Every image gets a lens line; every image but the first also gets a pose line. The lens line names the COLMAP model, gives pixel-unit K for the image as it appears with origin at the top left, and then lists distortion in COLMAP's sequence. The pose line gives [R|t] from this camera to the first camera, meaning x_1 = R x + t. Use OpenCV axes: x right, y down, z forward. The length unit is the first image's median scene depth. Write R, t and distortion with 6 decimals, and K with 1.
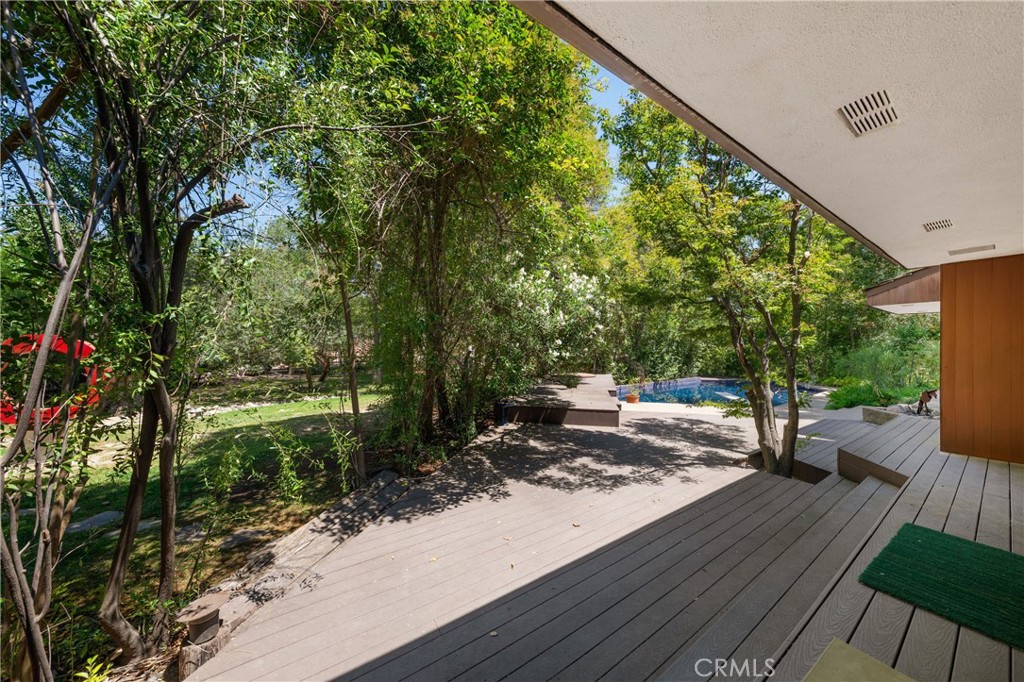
lens RADIAL K [[361.0, 0, 512.0], [0, 361.0, 341.0], [0, 0, 1]] dist [-0.000652, 0.000175]
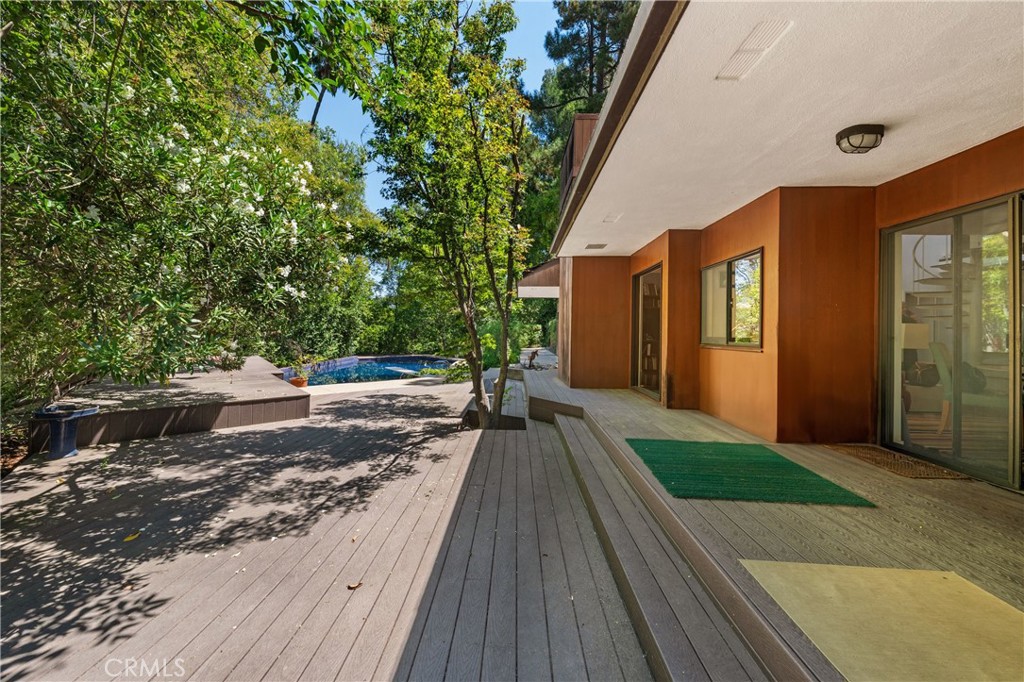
lens RADIAL K [[361.0, 0, 512.0], [0, 361.0, 341.0], [0, 0, 1]] dist [-0.000652, 0.000175]
pose [[0.584666, -0.014867, 0.811138, -0.084469], [-0.020033, 0.999263, 0.032754, 0.065130], [-0.811027, -0.035400, 0.583937, 0.309359]]
